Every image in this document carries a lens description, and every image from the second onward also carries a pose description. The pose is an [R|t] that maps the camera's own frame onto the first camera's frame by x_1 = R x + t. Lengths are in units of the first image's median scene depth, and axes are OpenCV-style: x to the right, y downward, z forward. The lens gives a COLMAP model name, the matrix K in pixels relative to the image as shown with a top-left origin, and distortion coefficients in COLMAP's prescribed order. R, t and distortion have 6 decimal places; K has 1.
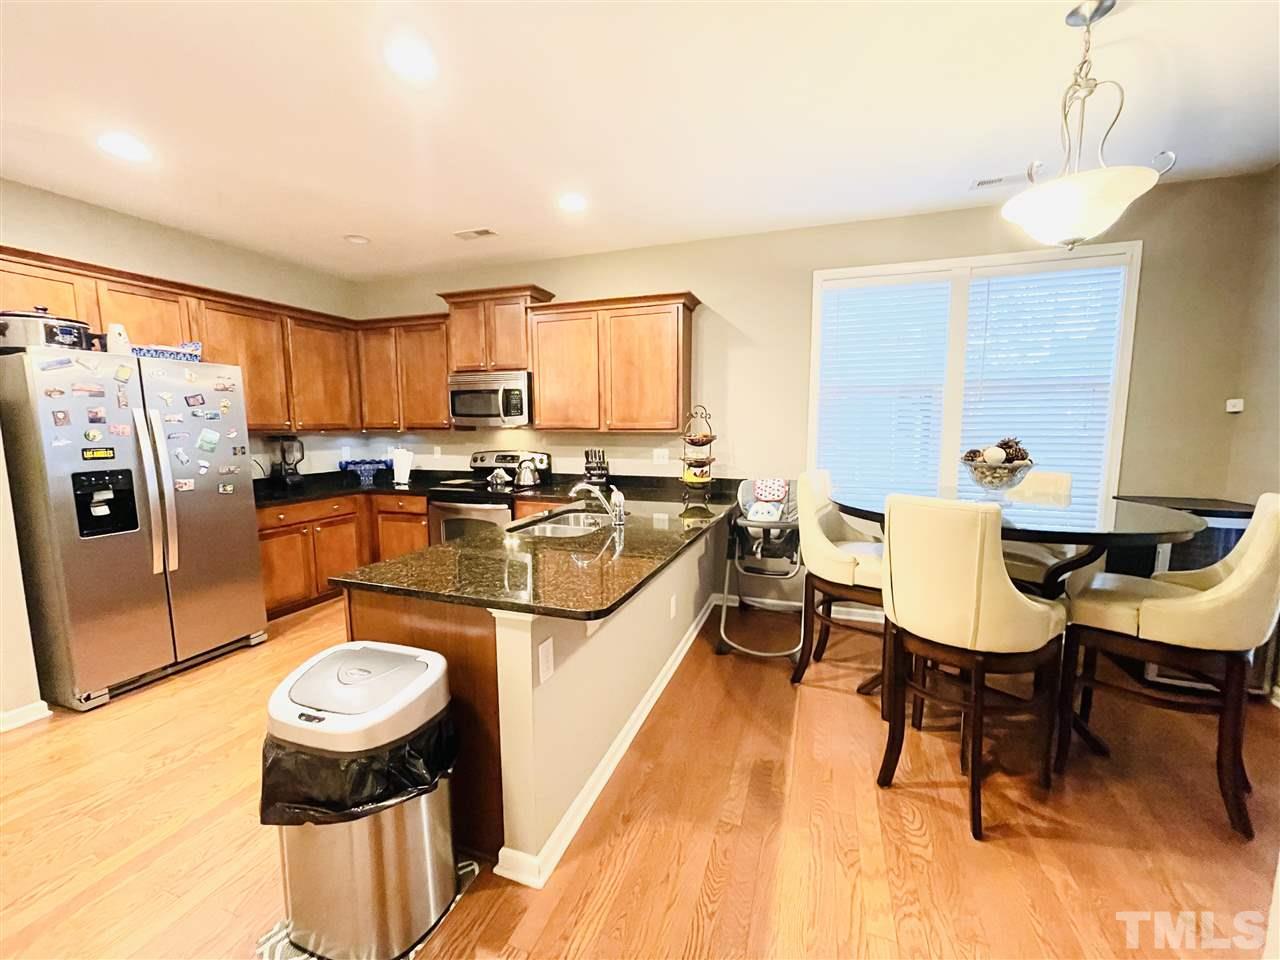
lens RADIAL K [[520.0, 0, 640.0], [0, 520.0, 480.0], [0, 0, 1]] dist [-0.001709, -0.000157]
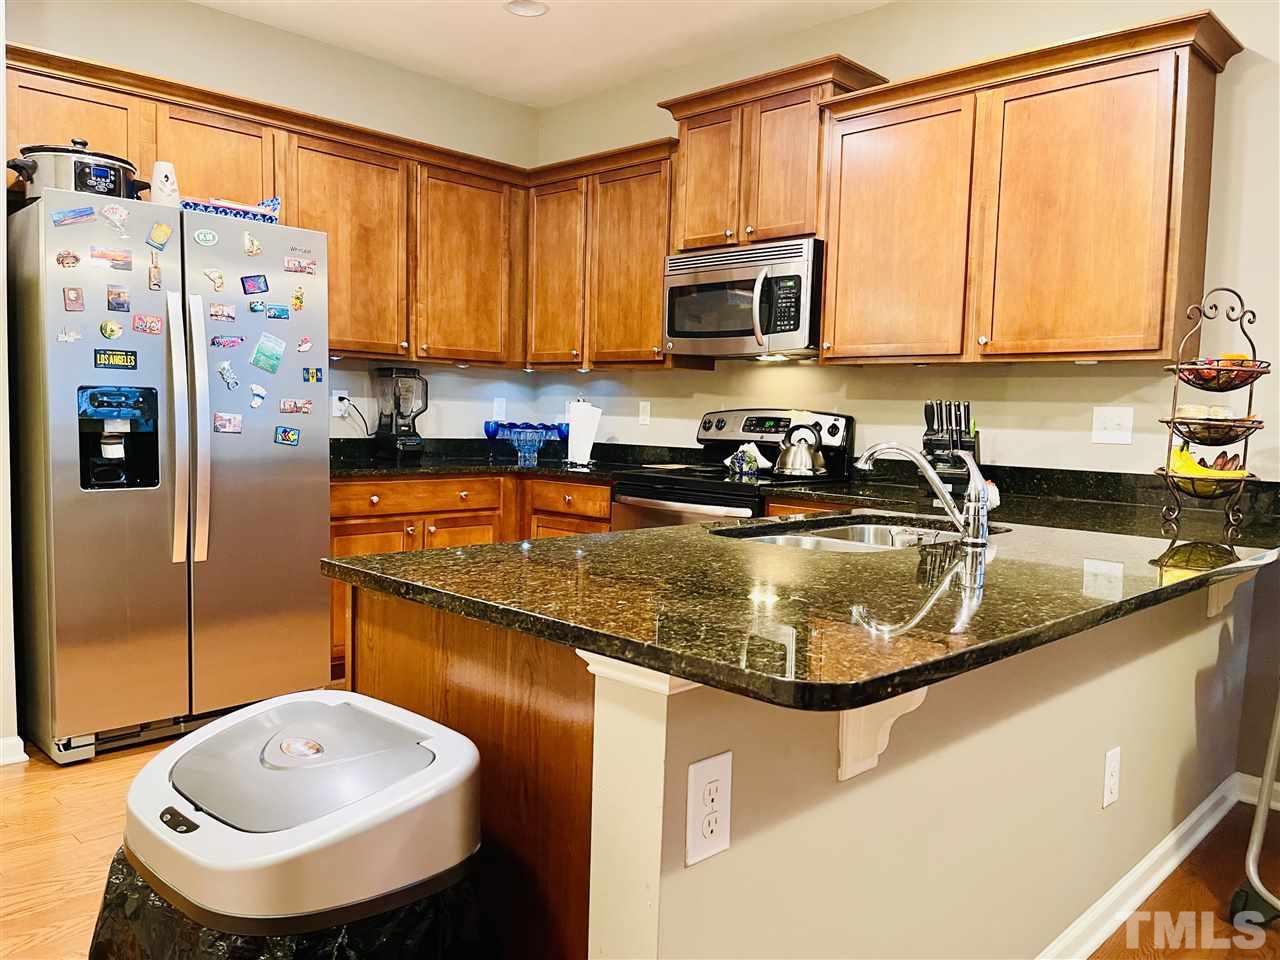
lens RADIAL K [[964.8, 0, 640.0], [0, 964.8, 480.0], [0, 0, 1]] dist [0.070813, -0.106543]
pose [[0.908219, 0.060212, -0.414141, 0.022436], [-0.077825, 0.996634, -0.025772, 0.049348], [0.411195, 0.055637, 0.909848, 0.123521]]
